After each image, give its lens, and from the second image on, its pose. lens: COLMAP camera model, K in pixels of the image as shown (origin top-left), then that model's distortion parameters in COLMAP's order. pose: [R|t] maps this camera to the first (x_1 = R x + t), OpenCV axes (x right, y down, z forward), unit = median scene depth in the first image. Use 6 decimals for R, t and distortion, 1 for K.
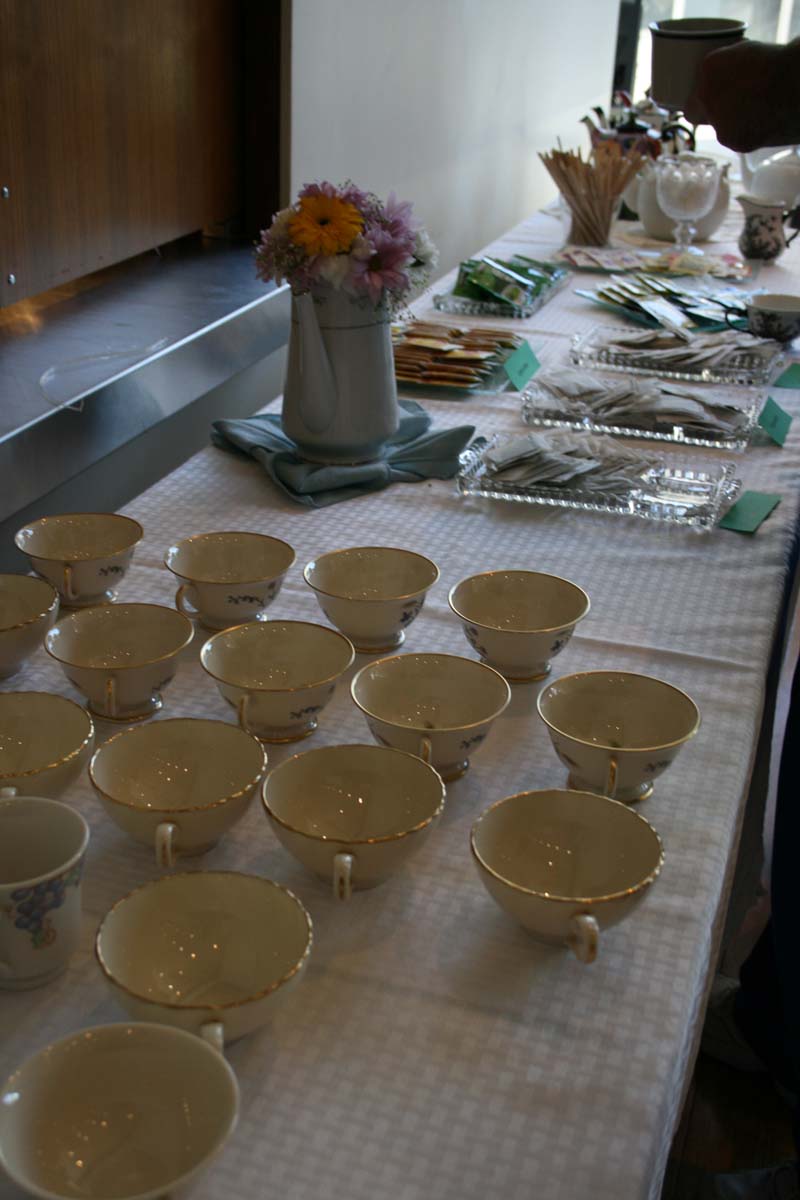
lens RADIAL K [[1525.9, 0, 376.8], [0, 1525.9, 597.5], [0, 0, 1]] dist [-0.056442, 0.028014]
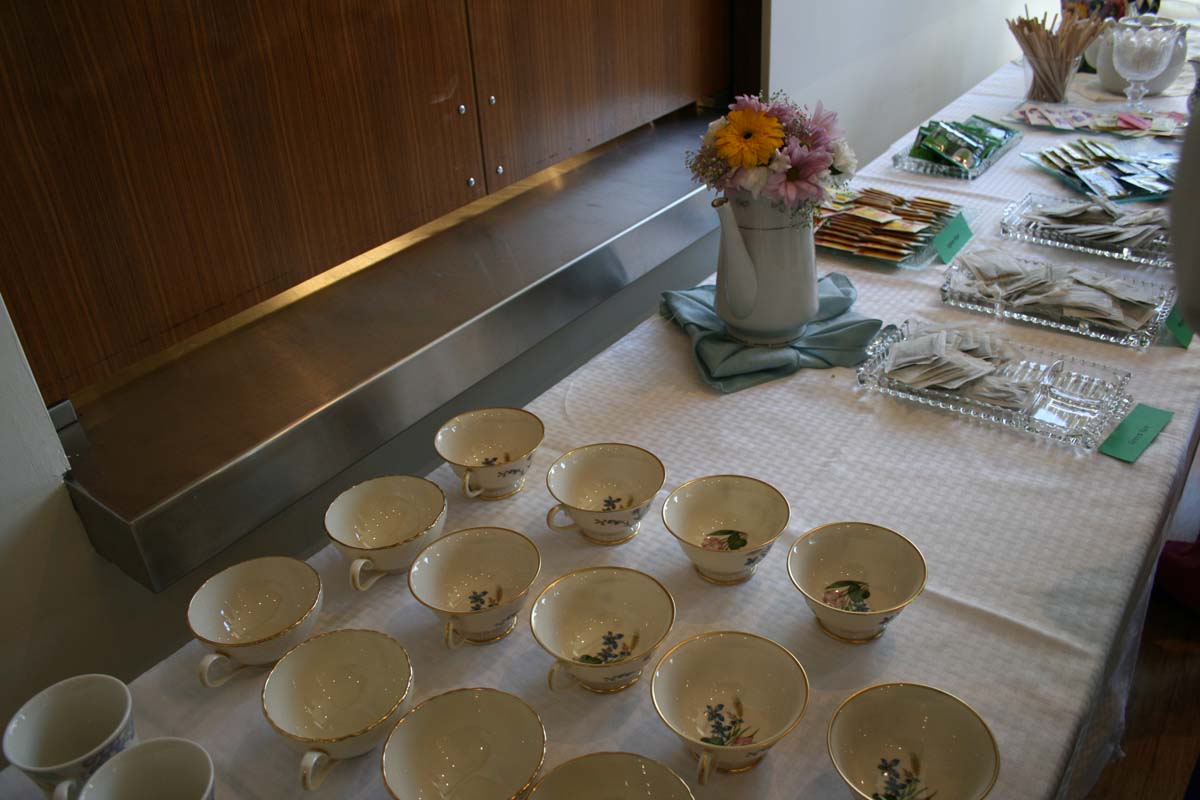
lens RADIAL K [[1002.3, 0, 600.0], [0, 1002.3, 400.0], [0, 0, 1]] dist [-0.156408, 0.112899]
pose [[0.947811, 0.088898, -0.306189, 0.084288], [-0.044325, 0.987756, 0.149574, -0.136365], [0.315737, -0.128197, 0.940147, 0.232490]]
